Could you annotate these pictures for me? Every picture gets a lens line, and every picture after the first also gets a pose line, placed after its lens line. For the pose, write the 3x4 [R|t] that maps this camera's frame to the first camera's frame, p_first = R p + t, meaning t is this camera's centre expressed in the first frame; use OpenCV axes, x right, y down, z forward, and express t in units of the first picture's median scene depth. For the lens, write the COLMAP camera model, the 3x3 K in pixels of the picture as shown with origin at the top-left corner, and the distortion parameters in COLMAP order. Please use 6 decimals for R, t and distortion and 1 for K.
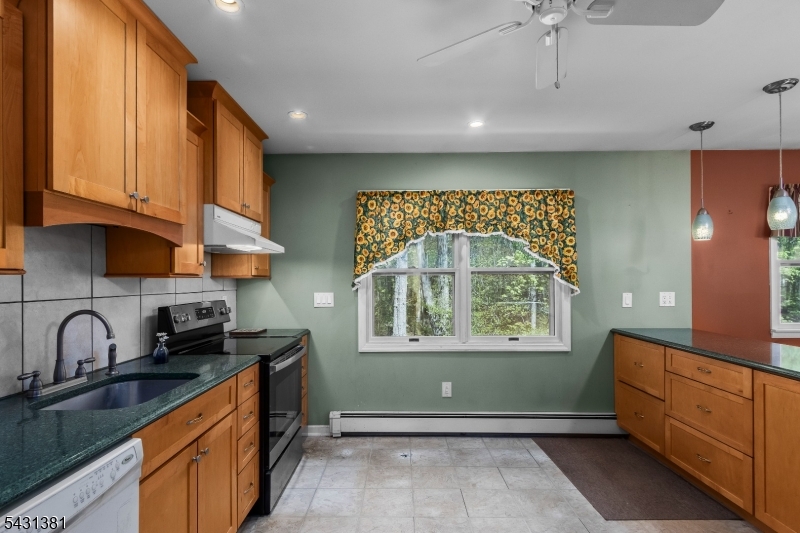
lens RADIAL K [[403.0, 0, 398.7], [0, 403.0, 278.1], [0, 0, 1]] dist [0.001010, 0.000180]
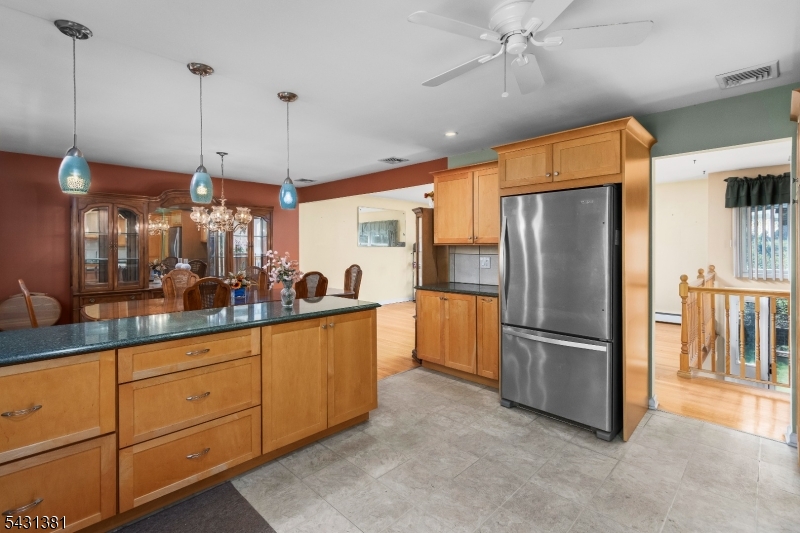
lens RADIAL K [[380.7, 0, 383.5], [0, 380.7, 247.8], [0, 0, 1]] dist [-0.000576, -0.000093]
pose [[-0.705296, 0.003533, 0.708904, -0.080034], [0.003697, 0.999992, -0.001305, 0.003539], [-0.708903, 0.001700, -0.705304, 0.929889]]
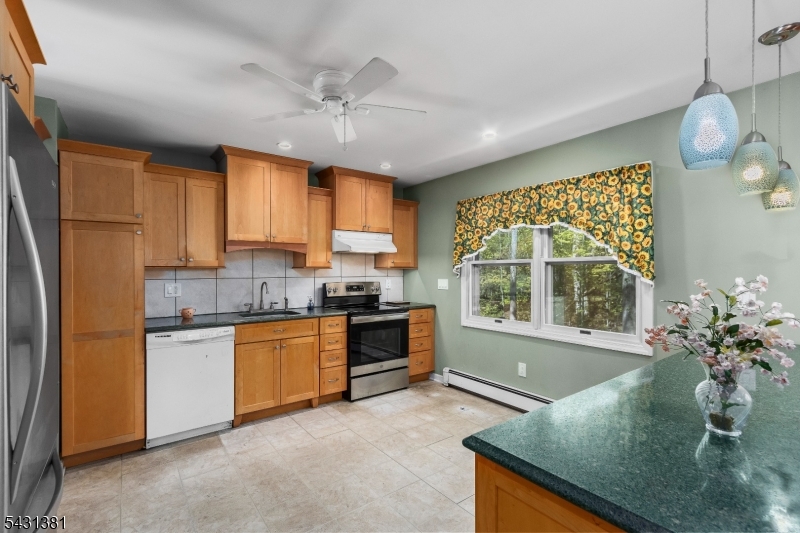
lens RADIAL K [[366.0, 0, 386.6], [0, 366.0, 270.2], [0, 0, 1]] dist [-0.000346, -0.000310]
pose [[0.595893, 0.003046, -0.803058, 0.726388], [0.004796, 0.999961, 0.007351, -0.003842], [0.803050, -0.008231, 0.595855, 0.115906]]
